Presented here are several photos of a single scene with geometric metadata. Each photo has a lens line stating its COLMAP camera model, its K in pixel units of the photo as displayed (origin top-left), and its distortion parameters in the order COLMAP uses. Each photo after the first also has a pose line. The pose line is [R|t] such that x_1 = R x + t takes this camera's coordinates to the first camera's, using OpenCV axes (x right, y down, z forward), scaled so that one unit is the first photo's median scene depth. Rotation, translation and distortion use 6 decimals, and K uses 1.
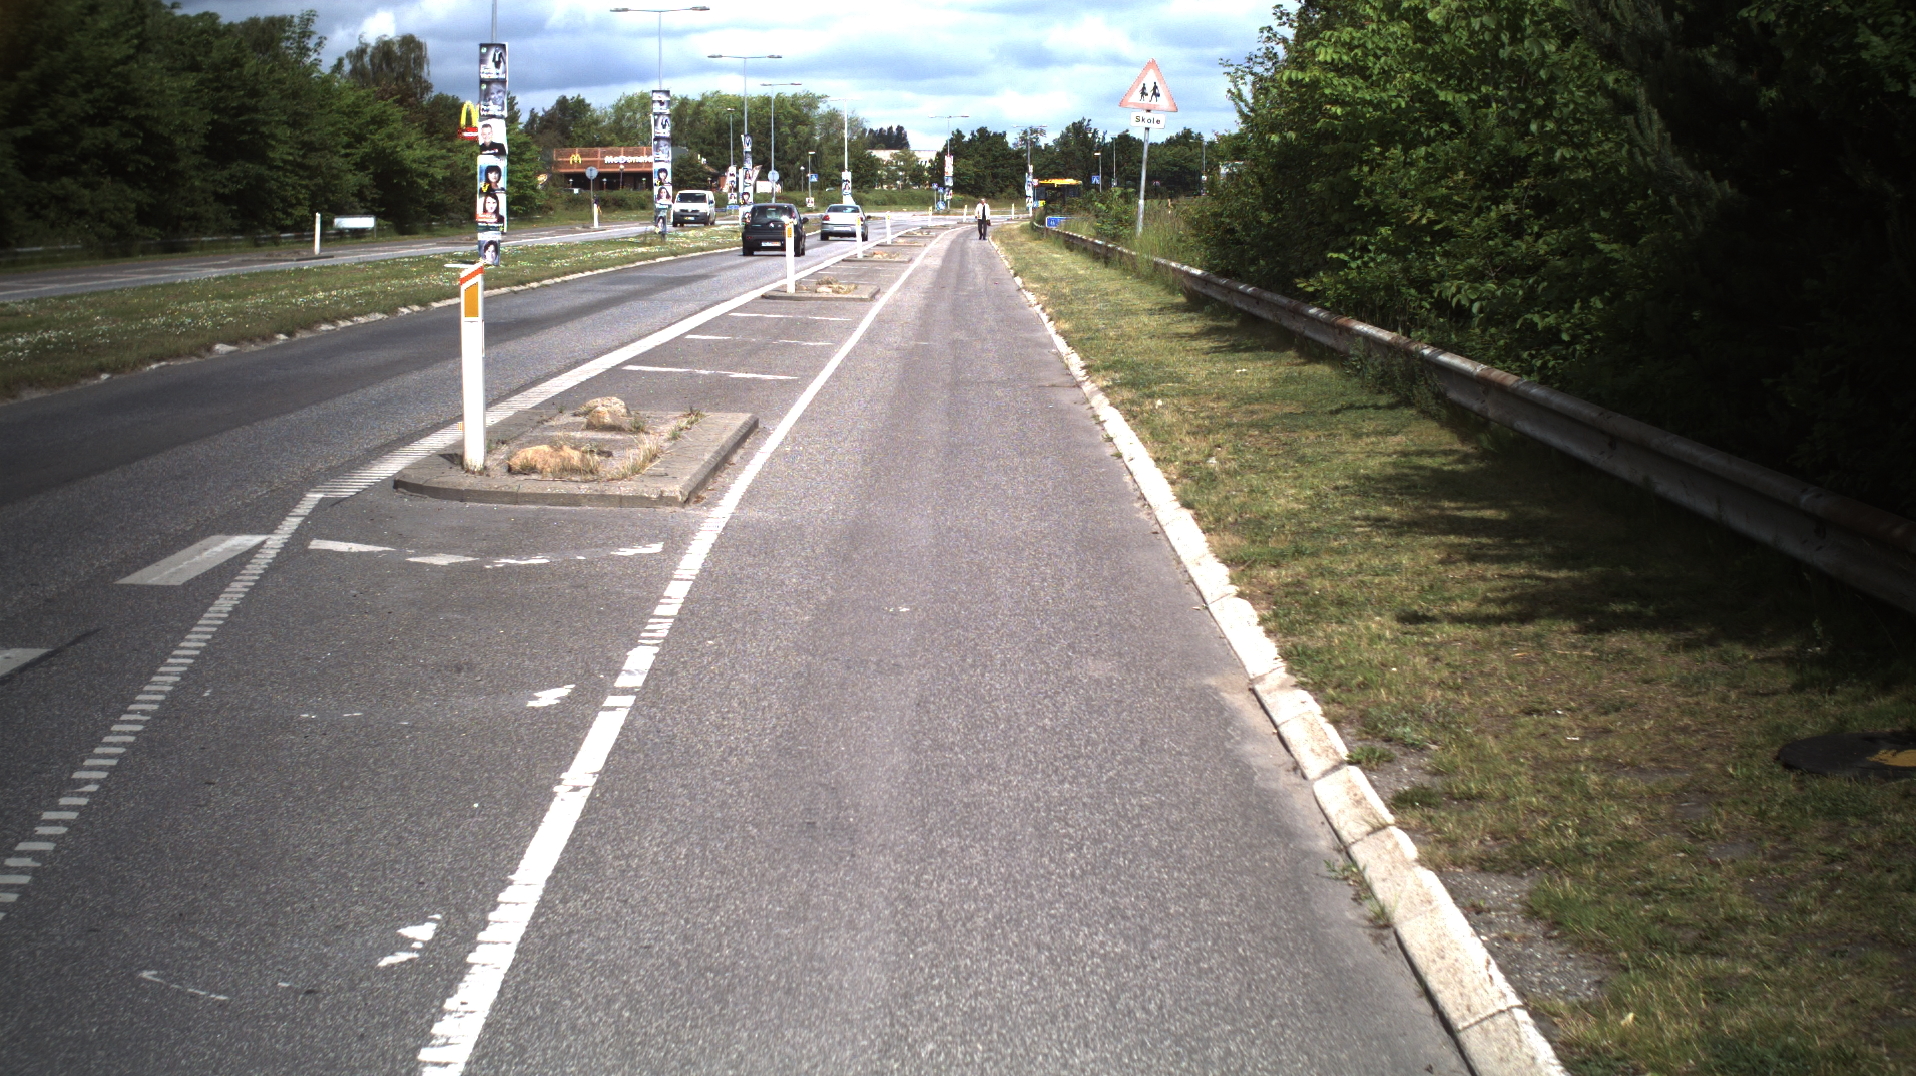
lens RADIAL K [[1664.1, 0, 976.8], [0, 1664.1, 533.6], [0, 0, 1]] dist [-0.059913, 0.008848]
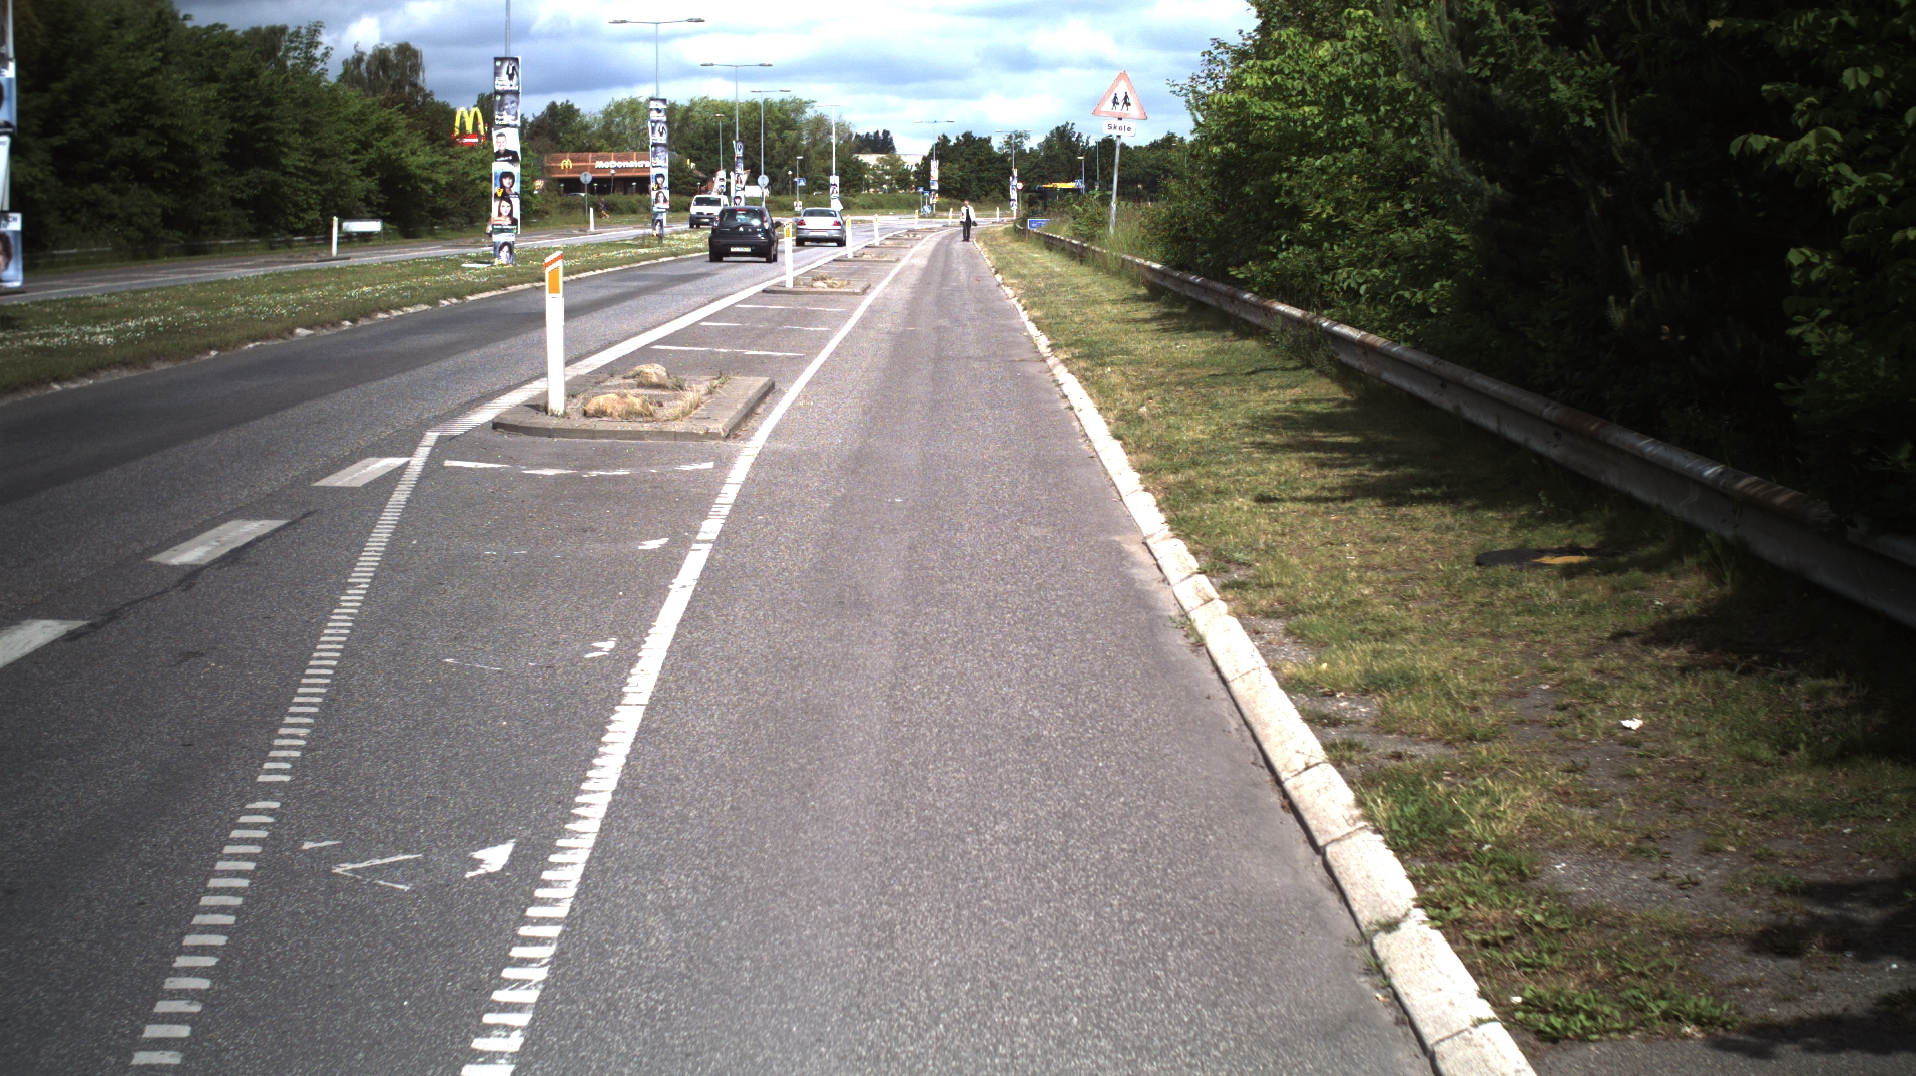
lens RADIAL K [[1662.6, 0, 960.7], [0, 1662.6, 531.8], [0, 0, 1]] dist [-0.061129, 0.010751]
pose [[0.999995, -0.002549, -0.001758, 0.001721], [0.002544, 0.999992, -0.003045, 0.014048], [0.001766, 0.003041, 0.999994, -0.066505]]
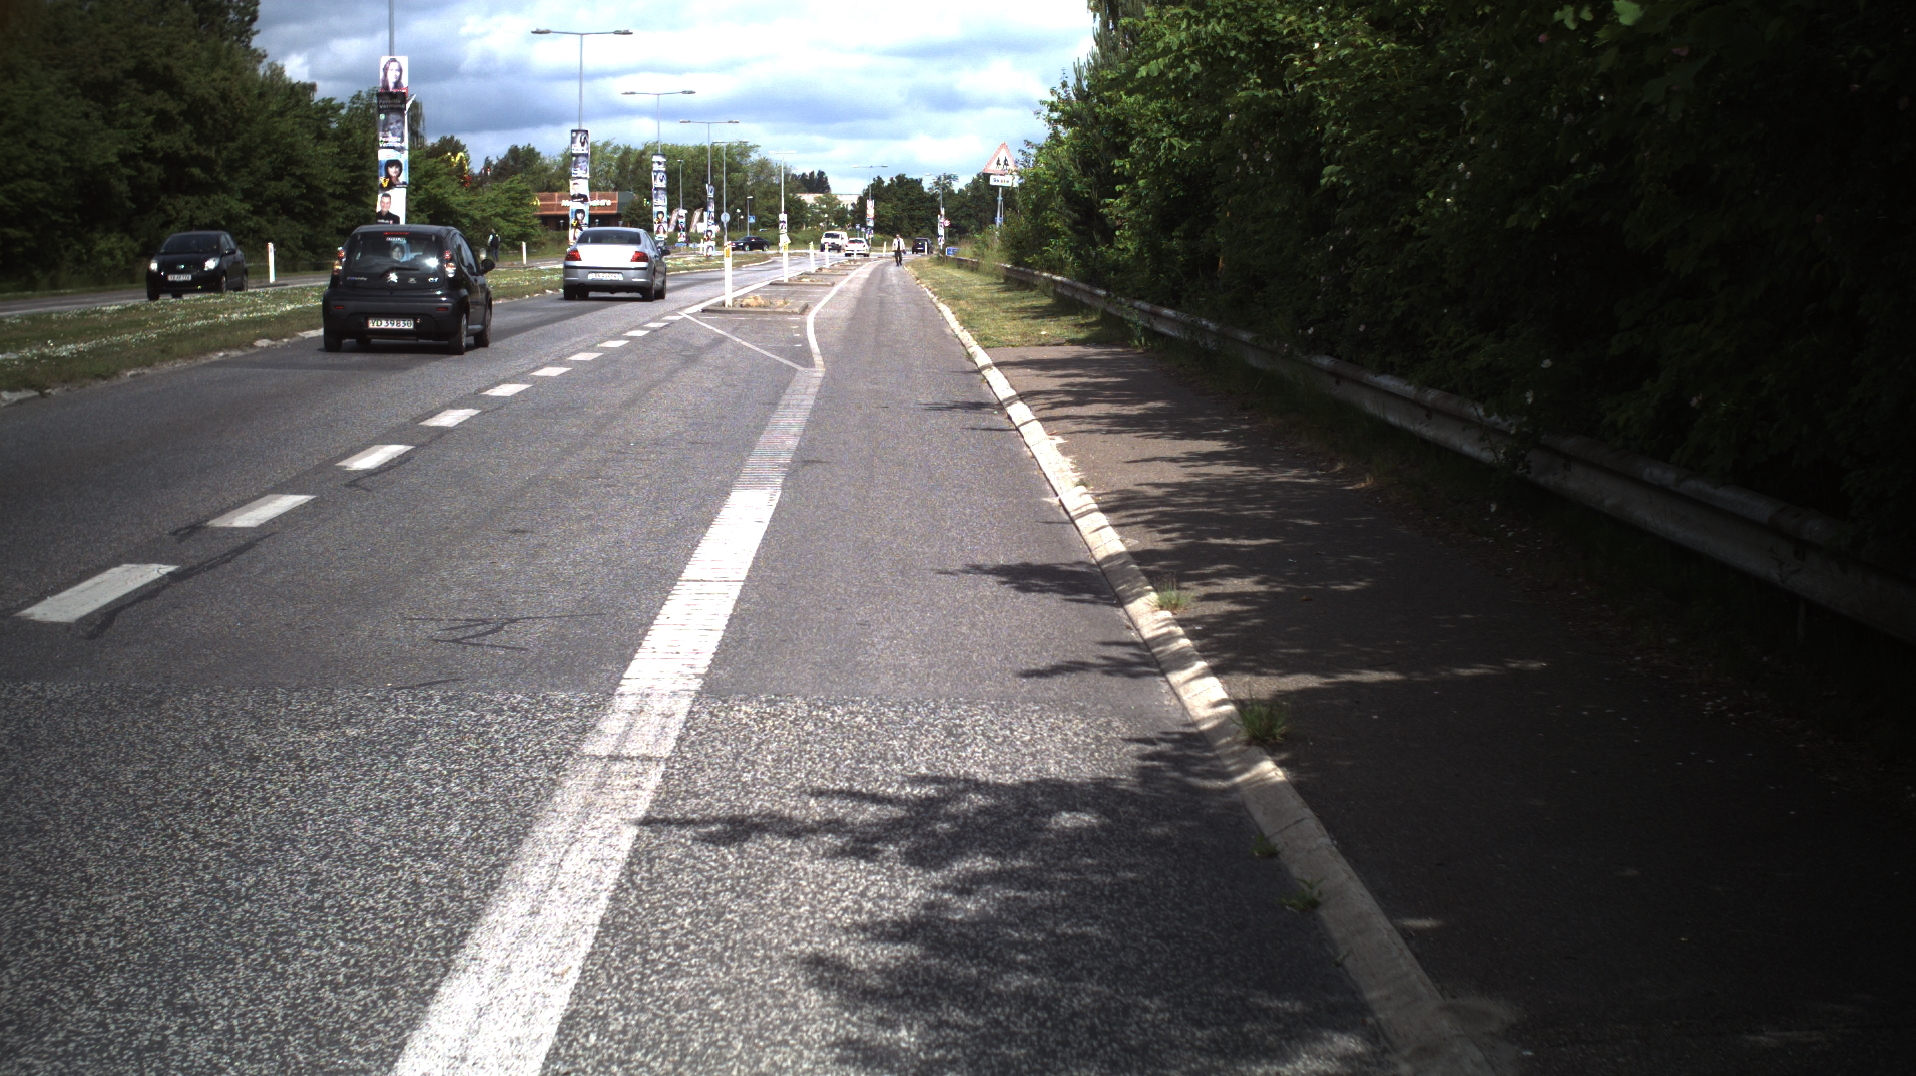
lens RADIAL K [[1646.6, 0, 865.3], [0, 1646.6, 542.5], [0, 0, 1]] dist [-0.052572, 0.007759]
pose [[0.999834, 0.002290, -0.018069, 0.002770], [-0.002608, 0.999842, -0.017588, 0.115774], [0.018026, 0.017632, 0.999682, -0.525899]]
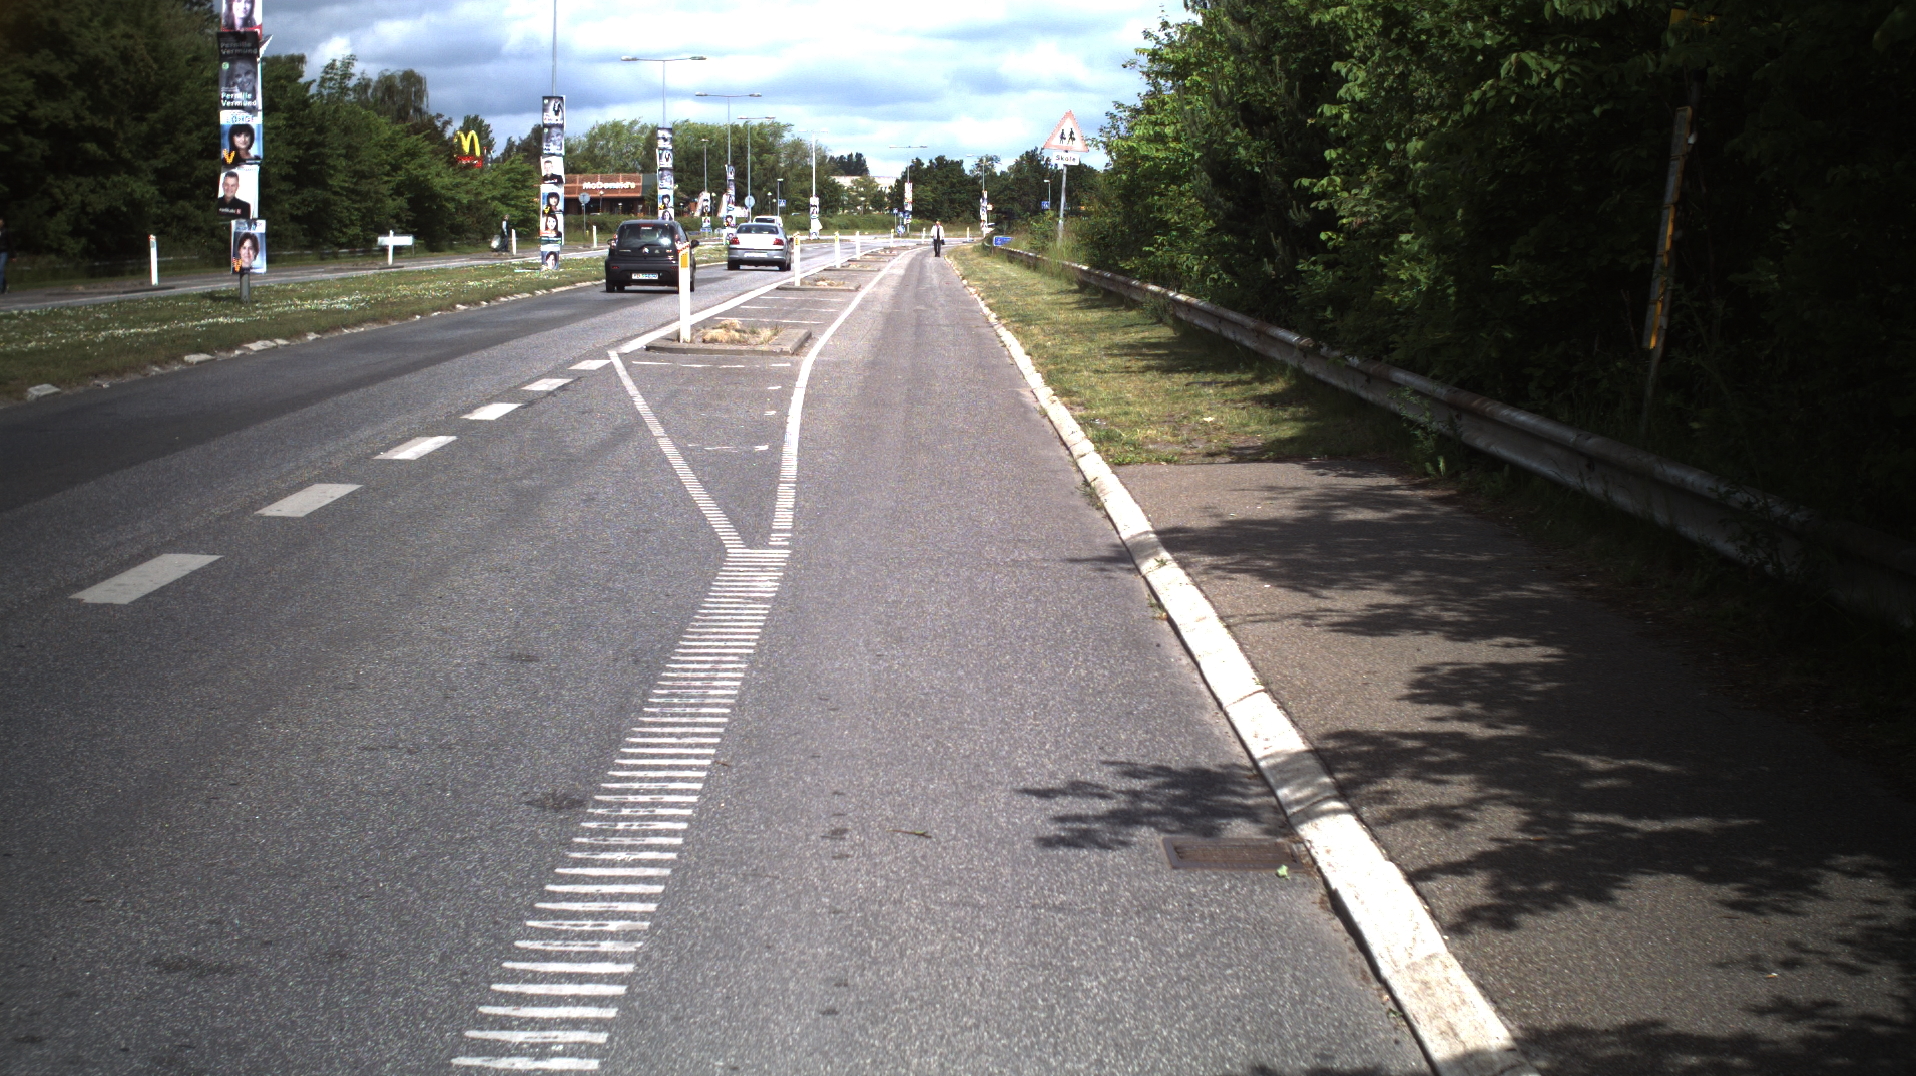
lens RADIAL K [[1656.4, 0, 922.1], [0, 1656.4, 531.1], [0, 0, 1]] dist [-0.056872, 0.009279]
pose [[0.999971, 0.001882, -0.007397, 0.001406], [-0.001997, 0.999878, -0.015474, 0.057259], [0.007367, 0.015488, 0.999853, -0.264599]]
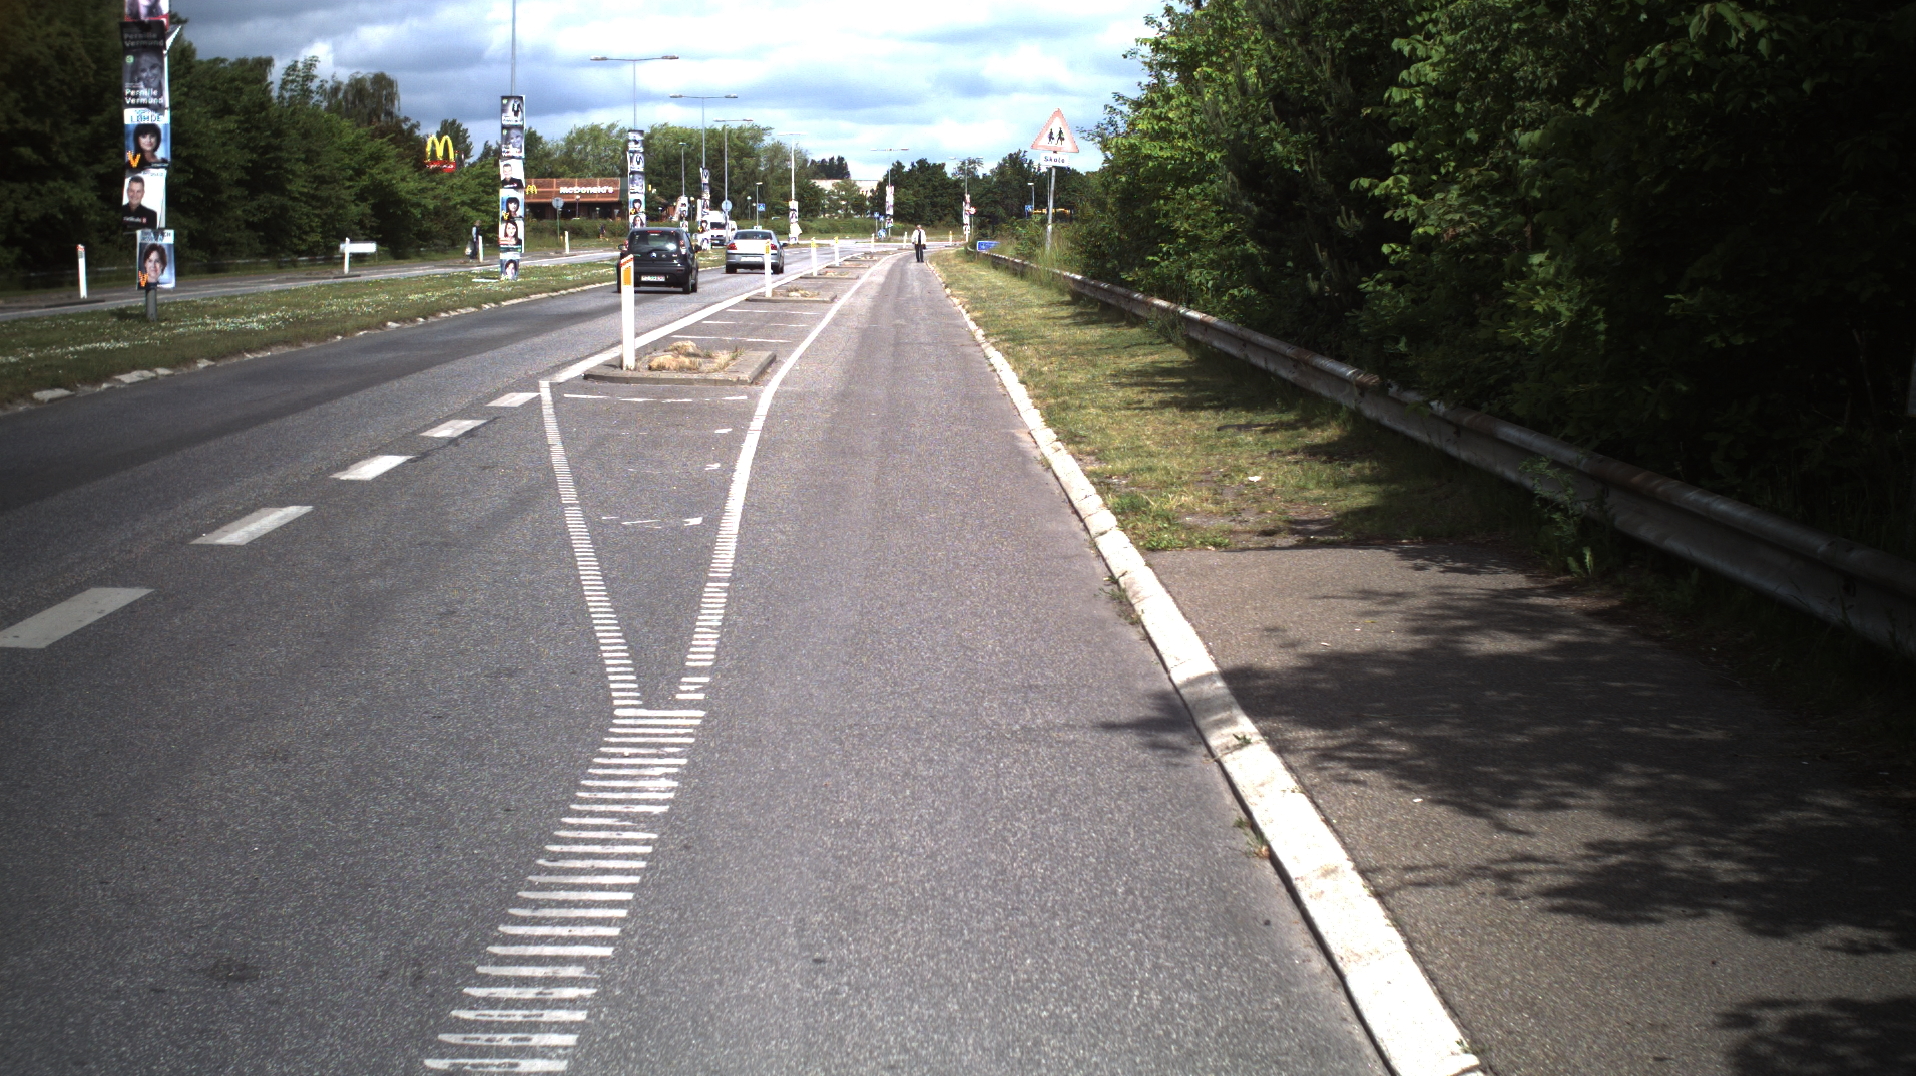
lens RADIAL K [[1657.7, 0, 911.4], [0, 1657.7, 539.2], [0, 0, 1]] dist [-0.053678, 0.000708]
pose [[0.999991, -0.002152, -0.003782, 0.002059], [0.002103, 0.999915, -0.012841, 0.042517], [0.003809, 0.012833, 0.999910, -0.198866]]
